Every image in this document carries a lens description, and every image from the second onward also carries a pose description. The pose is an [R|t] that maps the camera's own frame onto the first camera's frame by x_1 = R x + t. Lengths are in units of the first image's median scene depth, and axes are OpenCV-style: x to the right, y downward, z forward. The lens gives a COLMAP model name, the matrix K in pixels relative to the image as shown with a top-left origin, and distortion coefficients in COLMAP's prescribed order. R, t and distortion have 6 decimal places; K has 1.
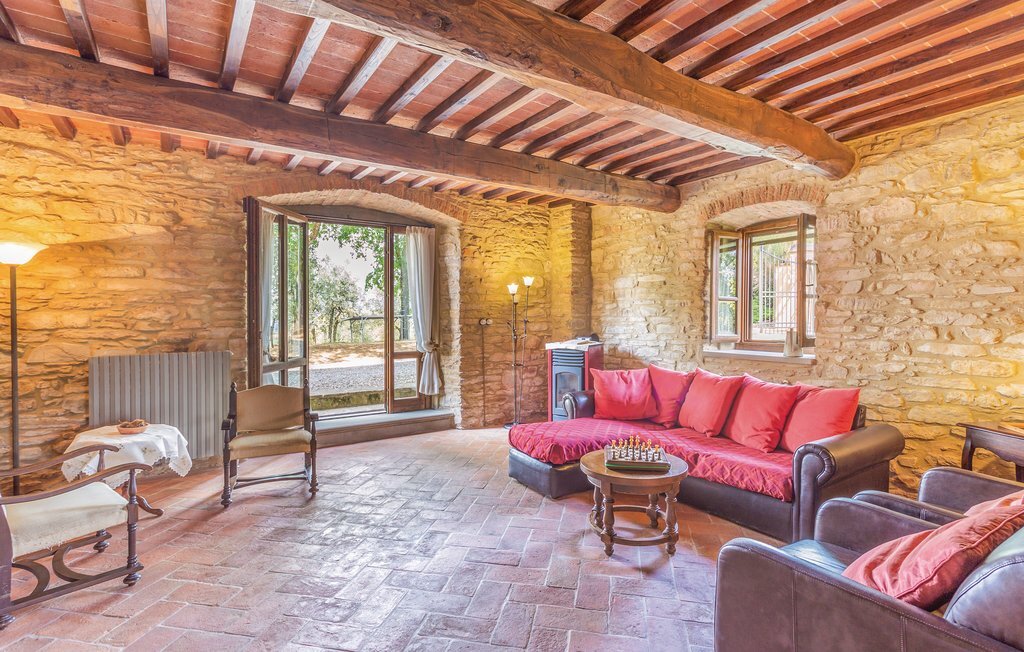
lens RADIAL K [[500.6, 0, 513.6], [0, 500.6, 322.6], [0, 0, 1]] dist [0.001878, -0.000131]
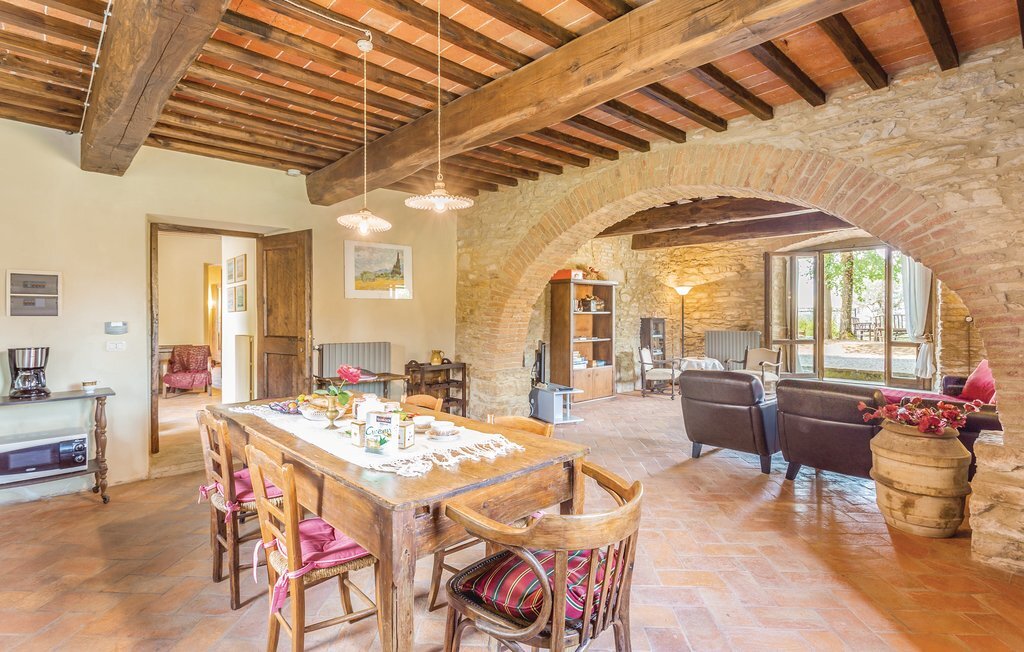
lens RADIAL K [[500.6, 0, 512.9], [0, 500.6, 319.6], [0, 0, 1]] dist [0.001878, -0.000131]
pose [[0.157117, 0.011032, -0.987518, 1.258084], [-0.014339, 0.999858, 0.008889, 0.006865], [0.987476, 0.012763, 0.157252, -0.273727]]
